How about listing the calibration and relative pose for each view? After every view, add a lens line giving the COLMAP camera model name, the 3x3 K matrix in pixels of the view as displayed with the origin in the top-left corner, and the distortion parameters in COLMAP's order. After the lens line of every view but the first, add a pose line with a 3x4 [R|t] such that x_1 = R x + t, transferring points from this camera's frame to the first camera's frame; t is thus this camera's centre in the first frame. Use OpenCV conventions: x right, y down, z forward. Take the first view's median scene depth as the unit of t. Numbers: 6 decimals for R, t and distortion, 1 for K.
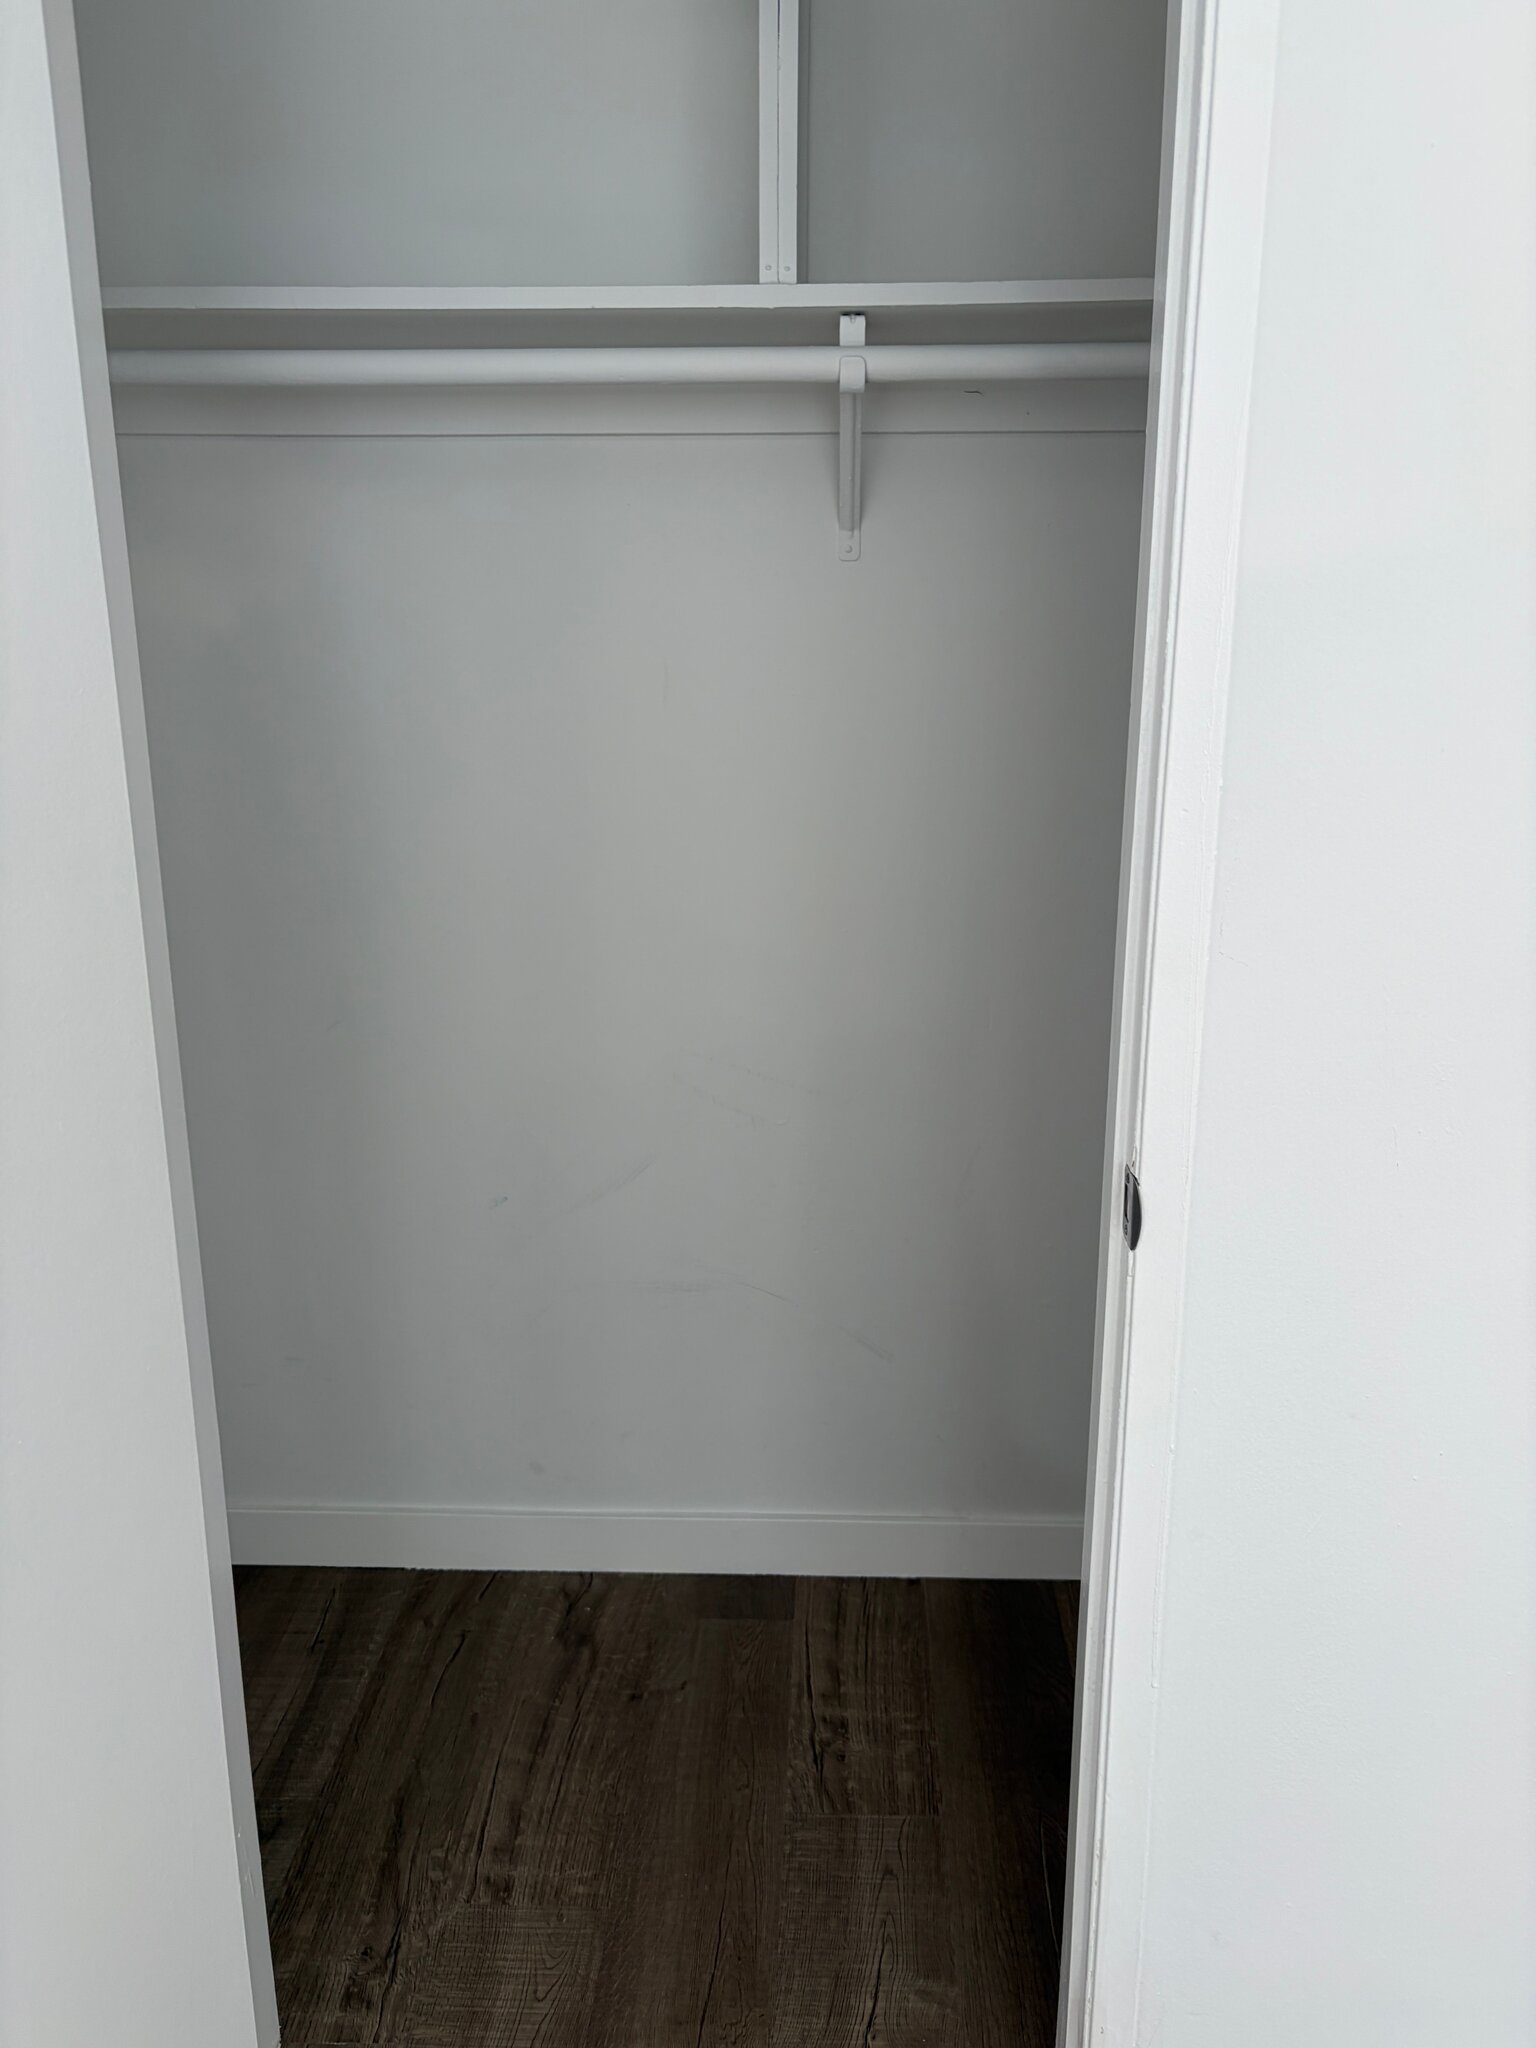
lens RADIAL K [[1546.8, 0, 760.8], [0, 1546.8, 1017.6], [0, 0, 1]] dist [0.042838, -0.050787]
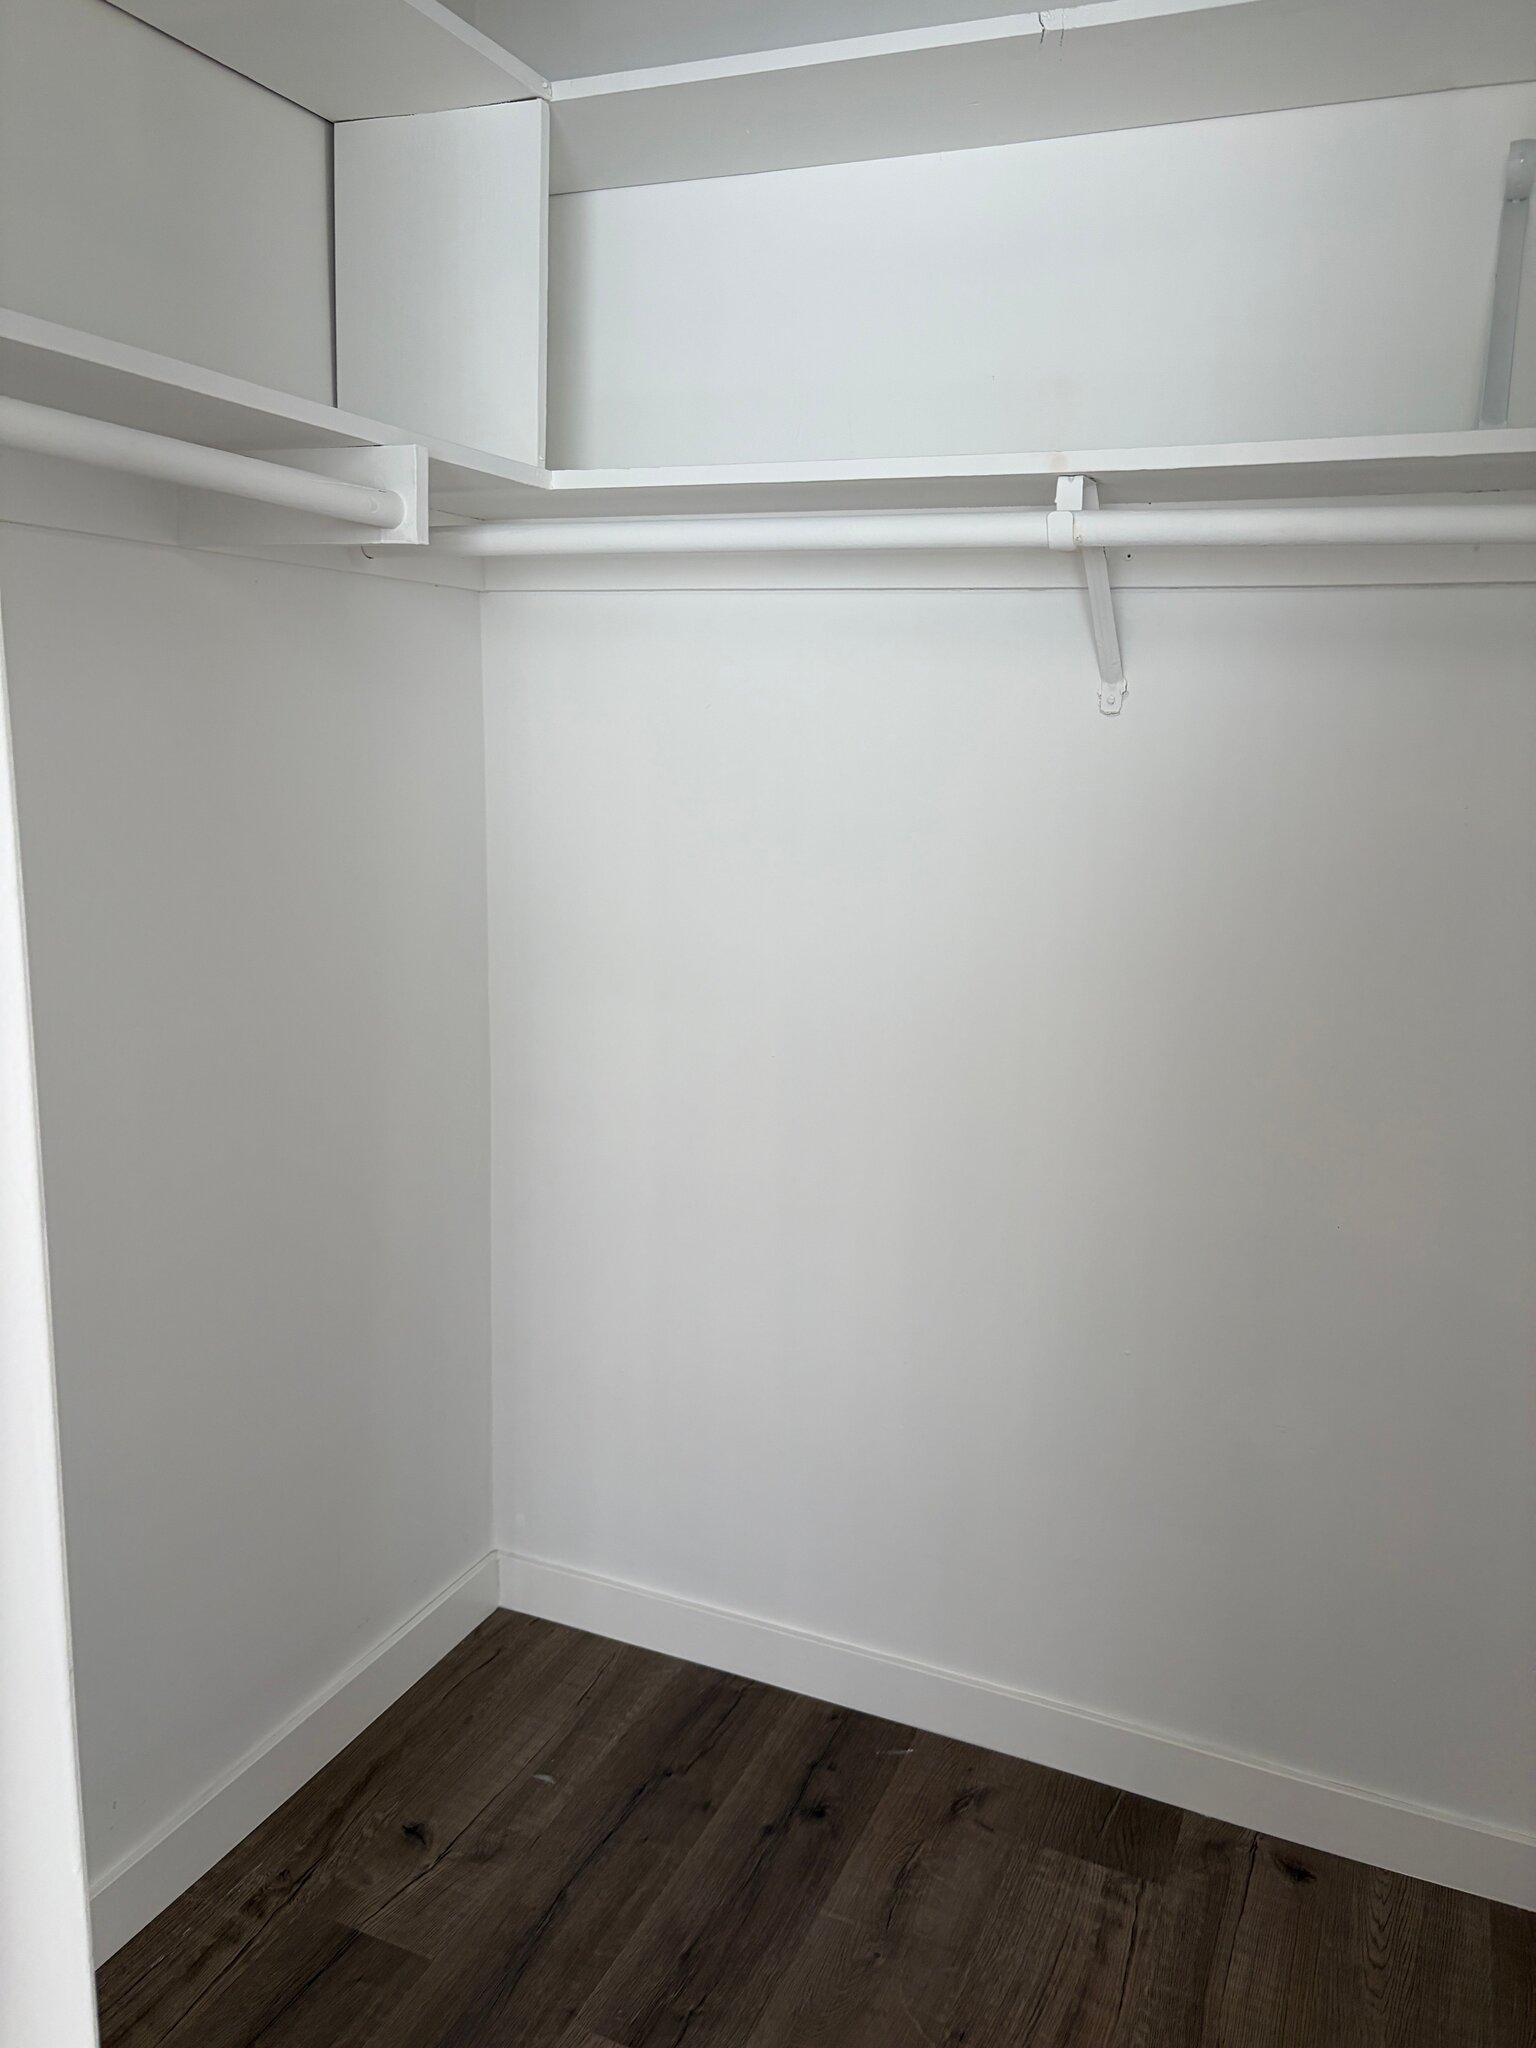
lens RADIAL K [[1546.8, 0, 697.7], [0, 1546.8, 1019.4], [0, 0, 1]] dist [0.042838, -0.050787]
pose [[0.925781, 0.099818, -0.364645, 0.242432], [-0.132971, 0.988859, -0.066904, 0.009120], [0.353905, 0.110425, 0.928740, -0.016432]]
